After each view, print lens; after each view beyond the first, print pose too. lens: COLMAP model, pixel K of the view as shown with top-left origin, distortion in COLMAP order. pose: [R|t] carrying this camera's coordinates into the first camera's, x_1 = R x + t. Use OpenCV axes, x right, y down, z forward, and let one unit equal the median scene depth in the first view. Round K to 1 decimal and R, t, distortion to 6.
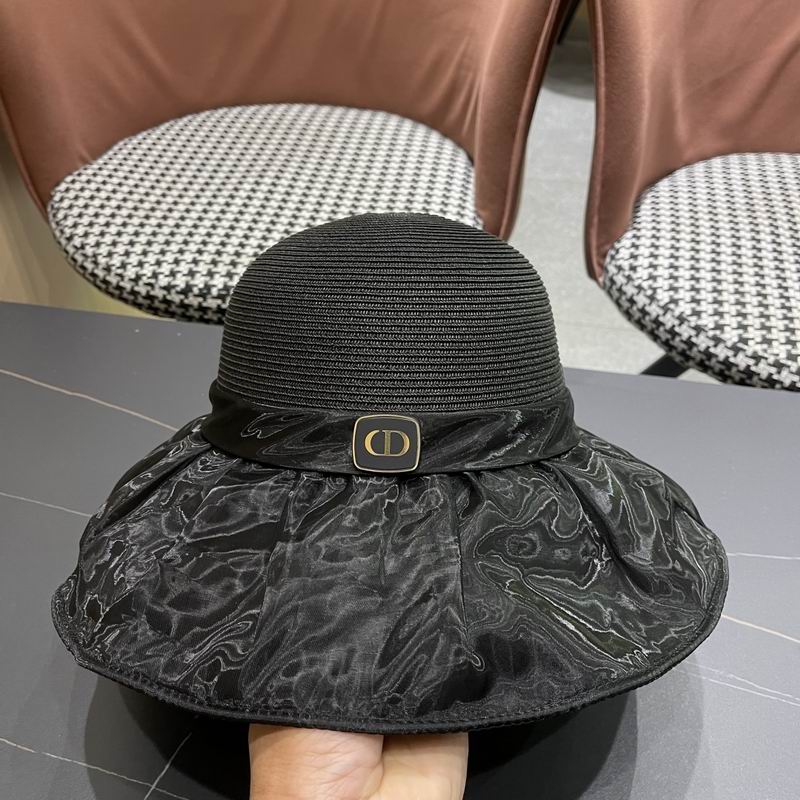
lens RADIAL K [[833.0, 0, 396.8], [0, 833.0, 410.4], [0, 0, 1]] dist [0.022631, 0.000000]
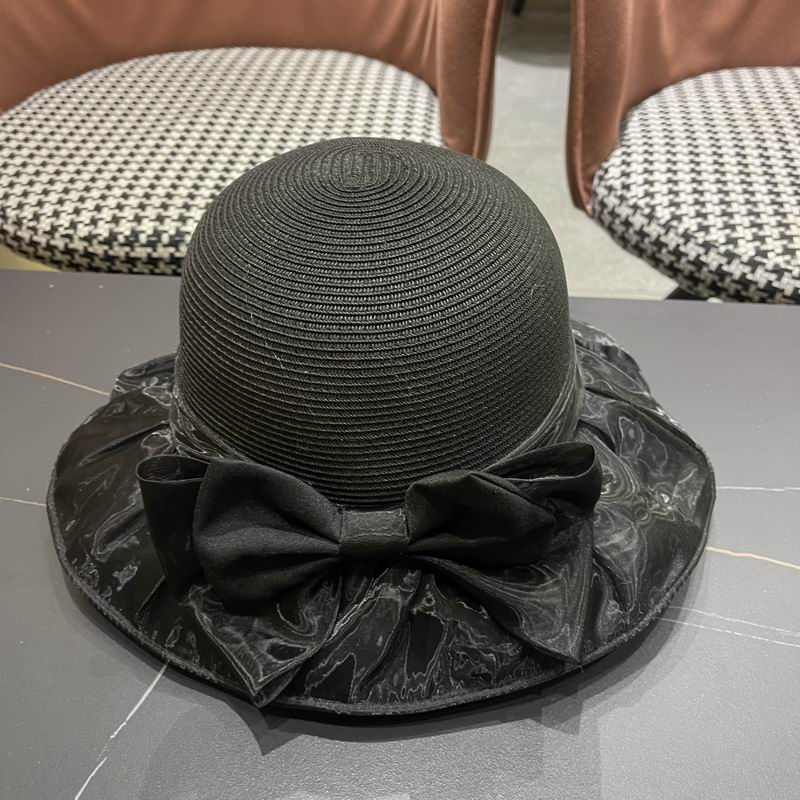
lens RADIAL K [[833.0, 0, 399.5], [0, 833.0, 412.5], [0, 0, 1]] dist [0.022631, 0.000000]
pose [[0.997776, -0.061210, 0.026376, 0.009575], [0.061381, 0.998098, -0.005736, 0.054477], [-0.025975, 0.007342, 0.999636, 0.133841]]
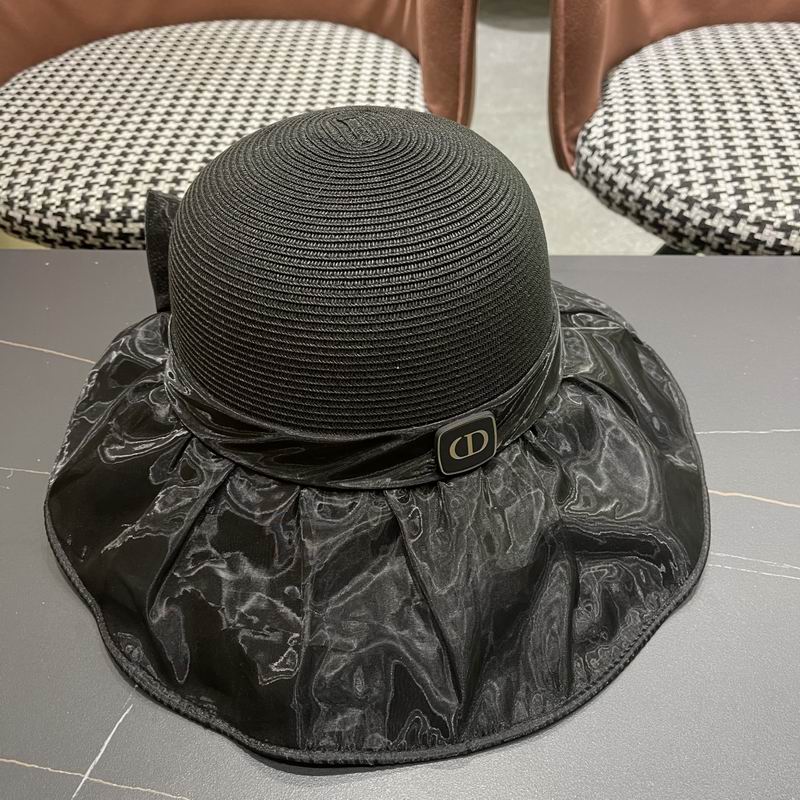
lens RADIAL K [[833.0, 0, 399.3], [0, 833.0, 411.4], [0, 0, 1]] dist [0.022631, 0.000000]
pose [[0.994443, -0.099477, 0.034457, 0.003540], [0.098703, 0.994840, 0.023469, 0.065391], [-0.036614, -0.019937, 0.999131, 0.115979]]
